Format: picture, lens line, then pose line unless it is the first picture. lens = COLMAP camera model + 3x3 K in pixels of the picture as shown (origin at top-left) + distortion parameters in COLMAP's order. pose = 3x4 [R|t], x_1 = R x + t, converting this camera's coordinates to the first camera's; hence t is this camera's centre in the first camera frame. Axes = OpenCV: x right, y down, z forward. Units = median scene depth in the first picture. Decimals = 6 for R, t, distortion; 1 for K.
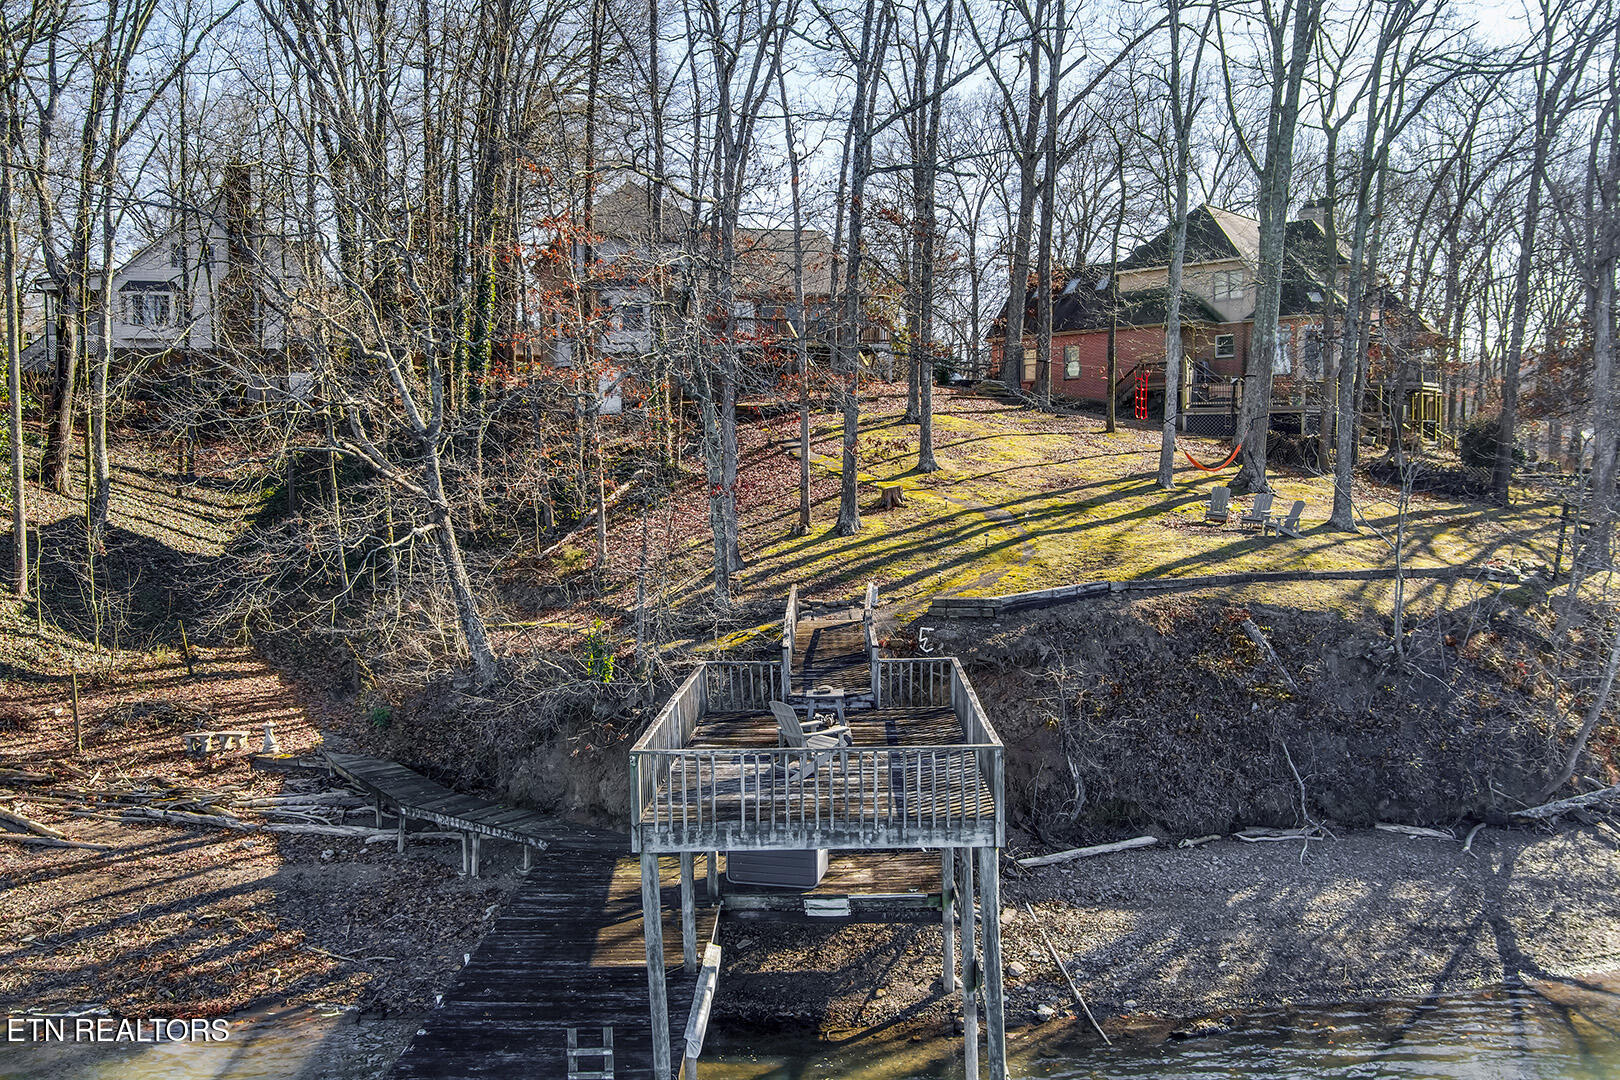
lens RADIAL K [[1314.2, 0, 810.0], [0, 1314.2, 540.0], [0, 0, 1]] dist [-0.075658, 0.005848]
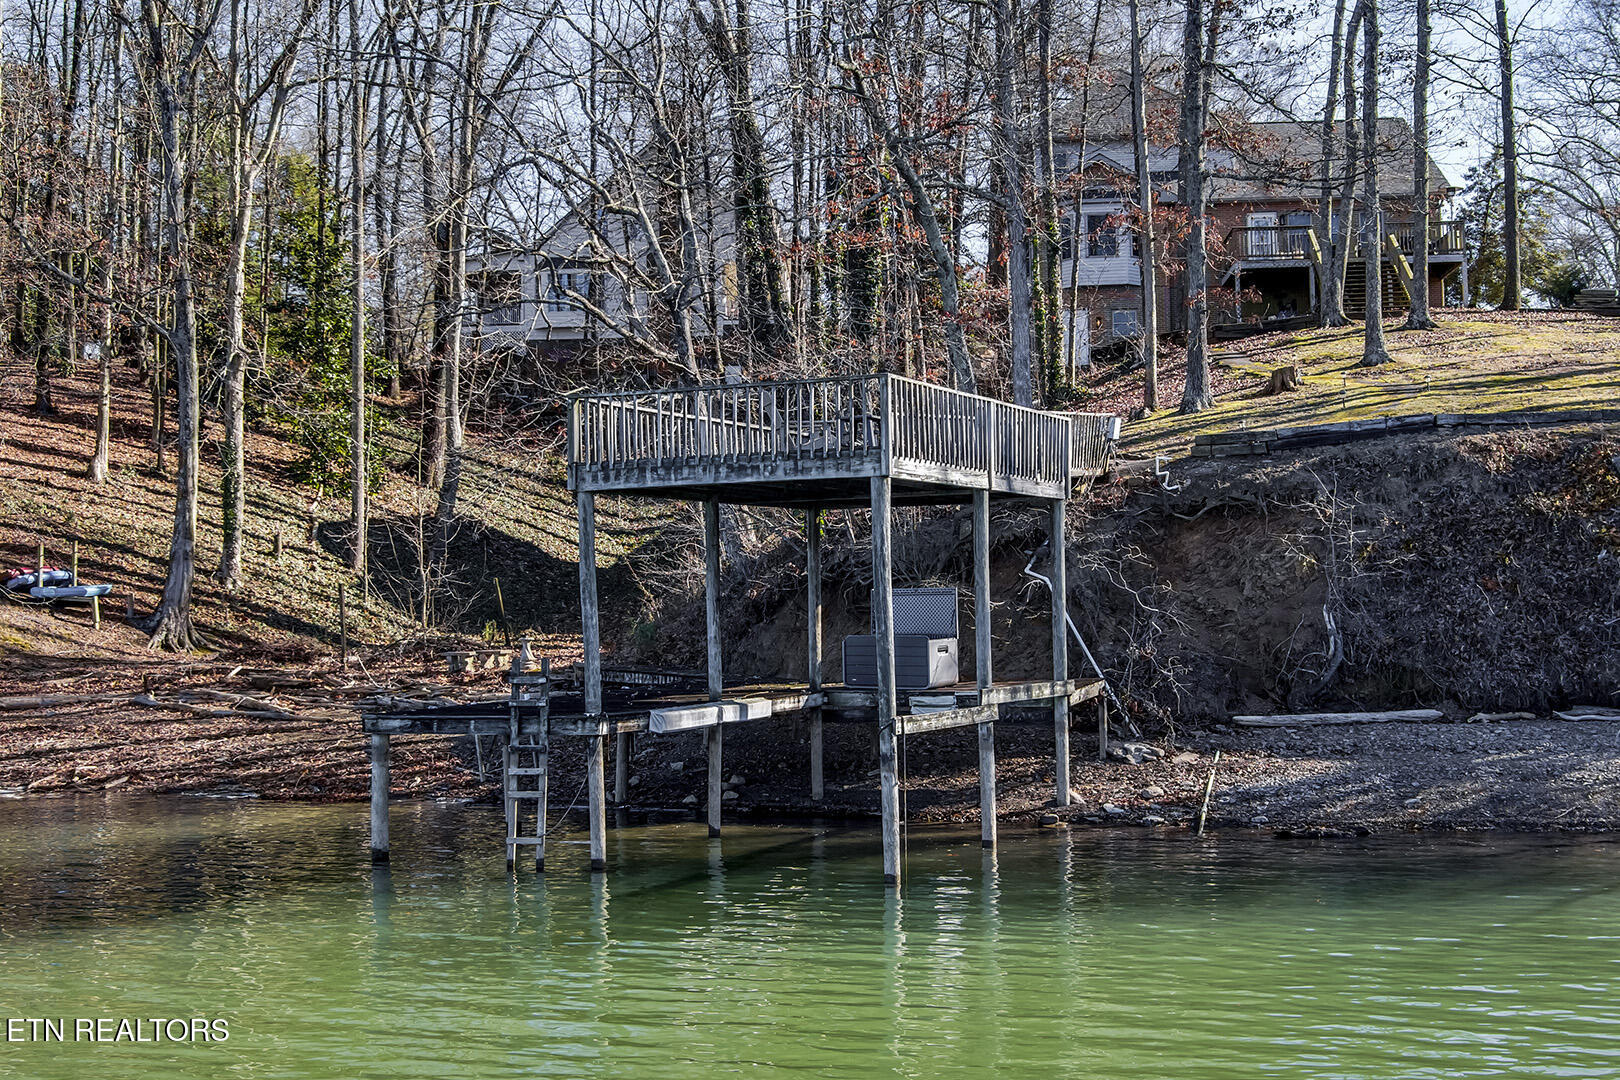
lens RADIAL K [[2052.5, 0, 810.0], [0, 2052.5, 540.0], [0, 0, 1]] dist [-0.122375, 0.011826]
pose [[0.912147, -0.016955, -0.409513, 0.386682], [-0.021023, 0.995893, -0.088058, 0.222922], [0.409324, 0.088931, 0.908045, -0.234488]]
